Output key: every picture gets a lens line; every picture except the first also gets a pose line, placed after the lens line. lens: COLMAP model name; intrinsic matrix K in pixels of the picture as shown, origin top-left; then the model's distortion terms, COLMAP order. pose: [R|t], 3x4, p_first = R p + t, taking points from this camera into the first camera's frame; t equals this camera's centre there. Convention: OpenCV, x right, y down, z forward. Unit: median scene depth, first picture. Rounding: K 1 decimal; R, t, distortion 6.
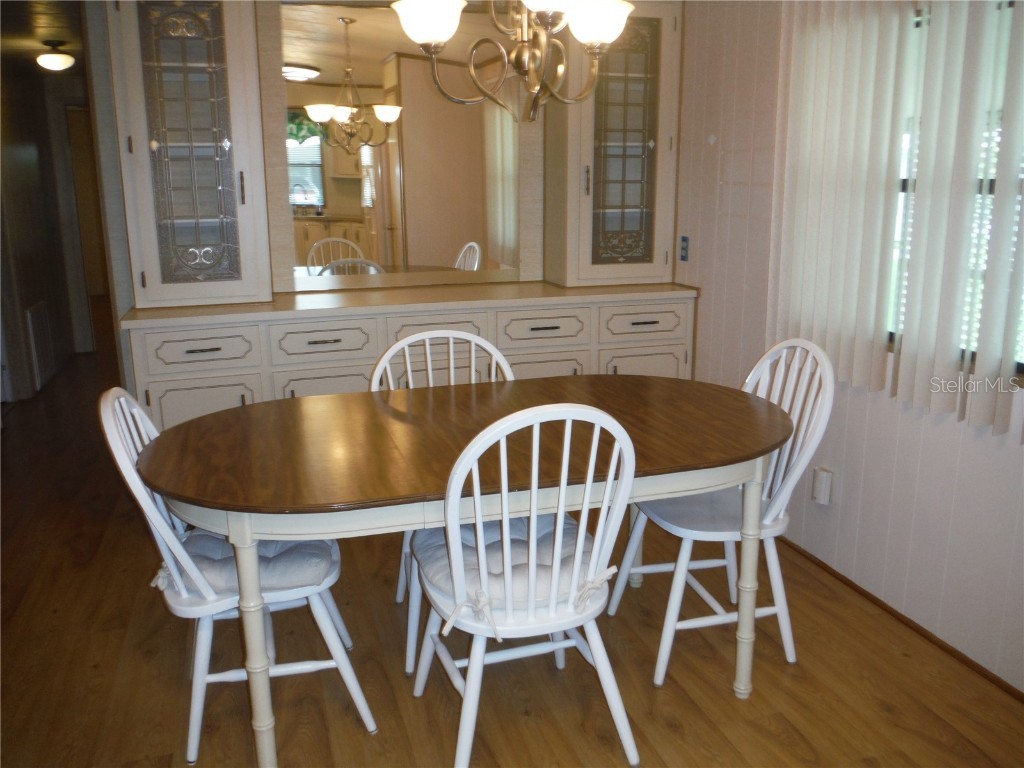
lens RADIAL K [[873.9, 0, 512.0], [0, 873.9, 384.0], [0, 0, 1]] dist [-0.007688, -0.143861]
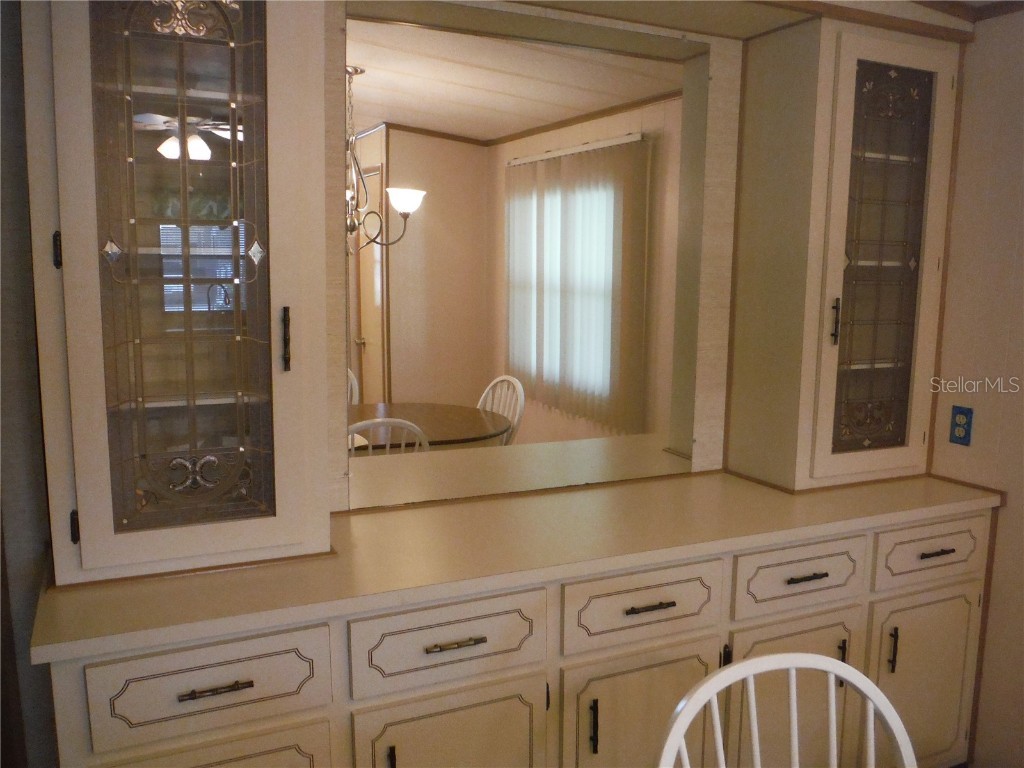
lens RADIAL K [[873.9, 0, 512.0], [0, 873.9, 384.0], [0, 0, 1]] dist [-0.007688, -0.143861]
pose [[0.987124, -0.002532, 0.159939, -0.233390], [0.018465, 0.994994, -0.098209, -0.131105], [-0.158890, 0.099898, 0.982229, 0.431434]]
